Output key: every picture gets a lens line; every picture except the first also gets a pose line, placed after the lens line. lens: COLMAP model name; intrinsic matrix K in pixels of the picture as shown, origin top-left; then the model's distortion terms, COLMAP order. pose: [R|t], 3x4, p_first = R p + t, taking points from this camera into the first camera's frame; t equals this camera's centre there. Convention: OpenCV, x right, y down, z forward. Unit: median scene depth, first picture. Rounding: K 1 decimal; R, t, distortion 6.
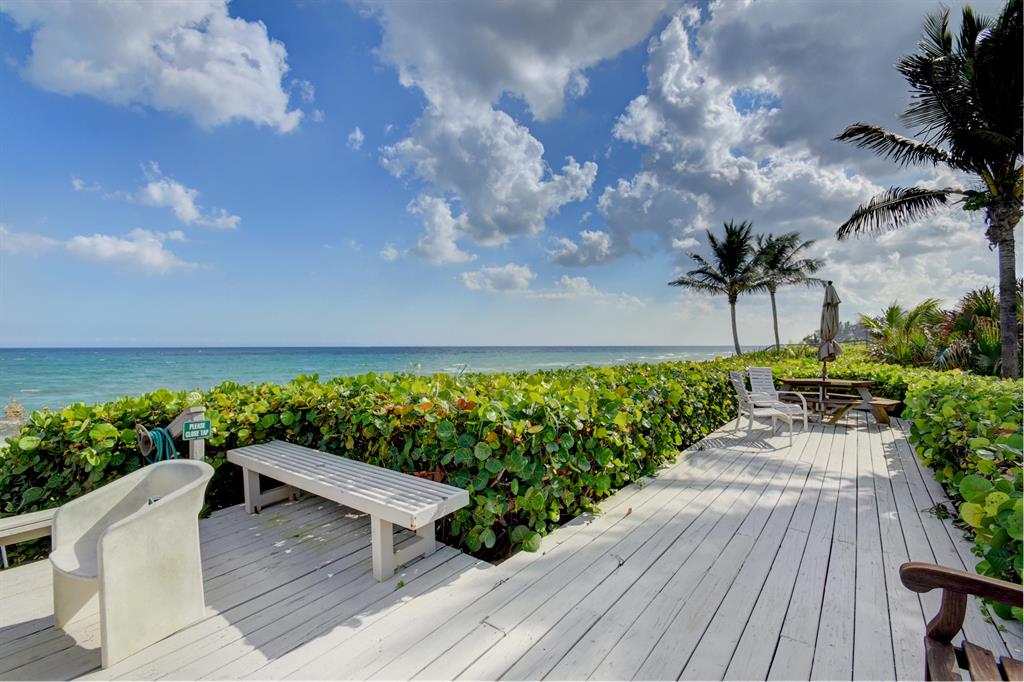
lens RADIAL K [[464.3, 0, 506.8], [0, 464.3, 346.7], [0, 0, 1]] dist [0.058220, -0.036645]
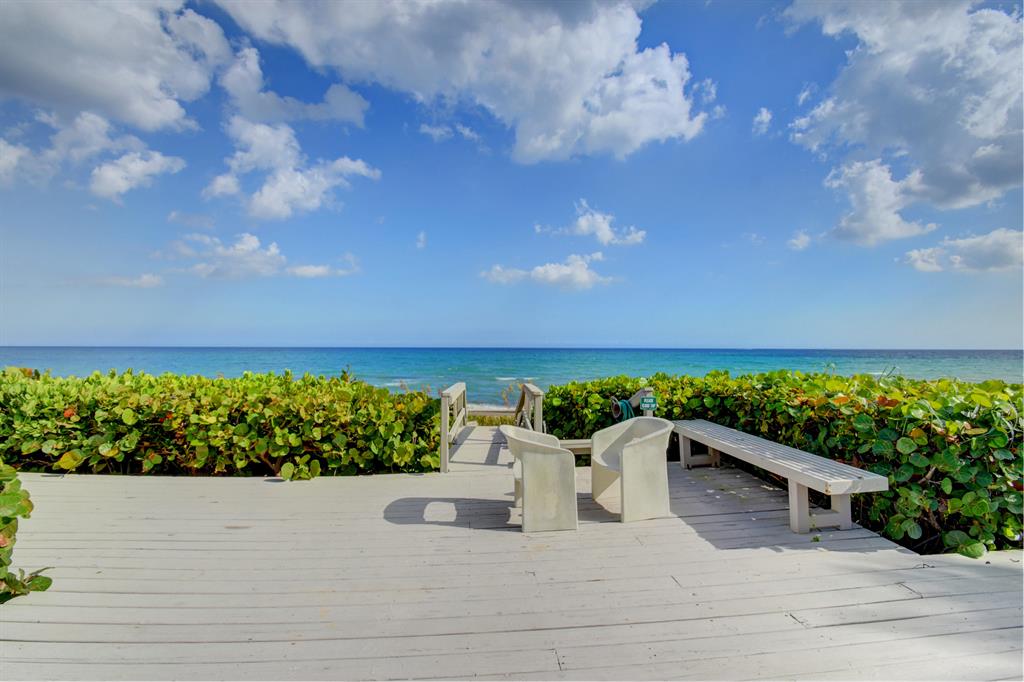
lens RADIAL K [[464.3, 0, 506.8], [0, 464.3, 346.7], [0, 0, 1]] dist [0.058220, -0.036645]
pose [[0.697265, 0.004957, -0.716796, 0.076119], [-0.006732, 0.999977, 0.000367, 0.005147], [0.716782, 0.004569, 0.697282, -0.346990]]
